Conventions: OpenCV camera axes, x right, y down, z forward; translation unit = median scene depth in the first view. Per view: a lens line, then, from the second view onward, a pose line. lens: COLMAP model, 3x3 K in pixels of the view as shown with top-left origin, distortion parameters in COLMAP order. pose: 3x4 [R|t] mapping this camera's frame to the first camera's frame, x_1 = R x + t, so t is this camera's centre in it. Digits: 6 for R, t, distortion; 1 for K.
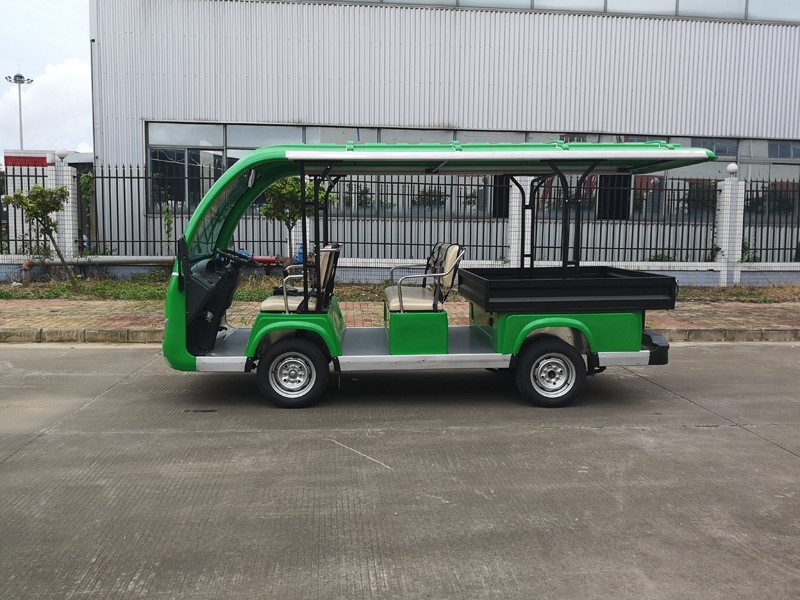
lens RADIAL K [[629.2, 0, 400.0], [0, 629.2, 300.0], [0, 0, 1]] dist [0.024159, -0.051715]
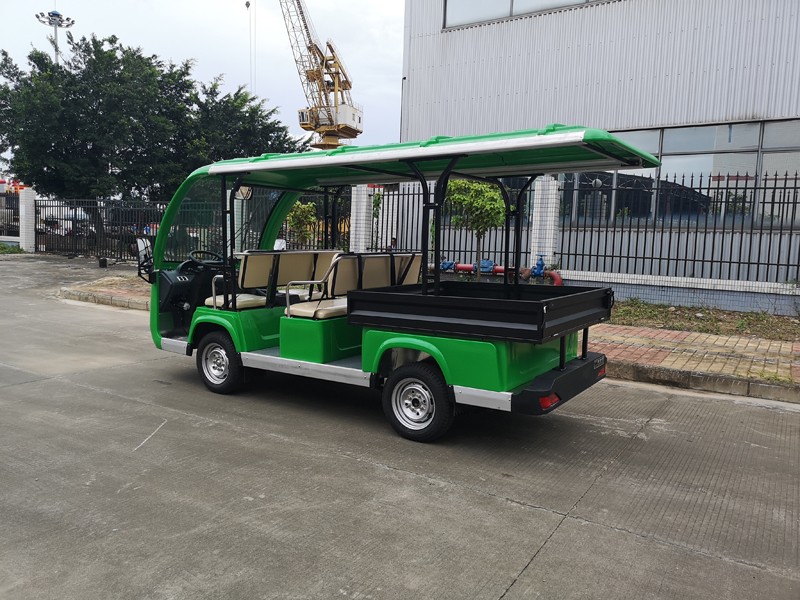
lens RADIAL K [[615.5, 0, 400.0], [0, 615.5, 300.0], [0, 0, 1]] dist [0.022325, -0.009929]
pose [[0.794476, 0.068452, -0.603426, 0.842610], [-0.079782, 0.996780, 0.008032, -0.033234], [0.602033, 0.041761, 0.797379, 0.350156]]
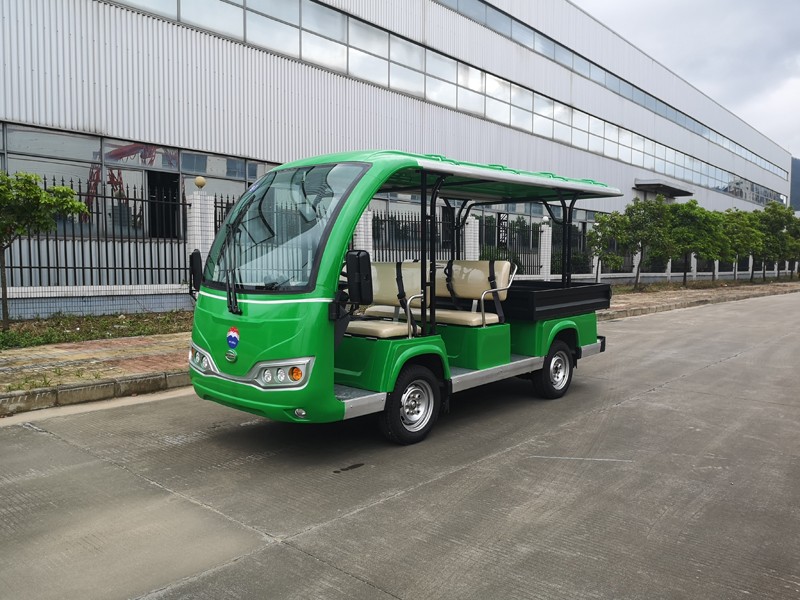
lens RADIAL K [[630.6, 0, 400.0], [0, 630.6, 300.0], [0, 0, 1]] dist [0.000084, -0.013722]
pose [[0.720553, -0.050134, 0.691585, -0.900191], [0.076051, 0.997080, -0.006956, -0.030485], [-0.689217, 0.057608, 0.722261, 0.400718]]
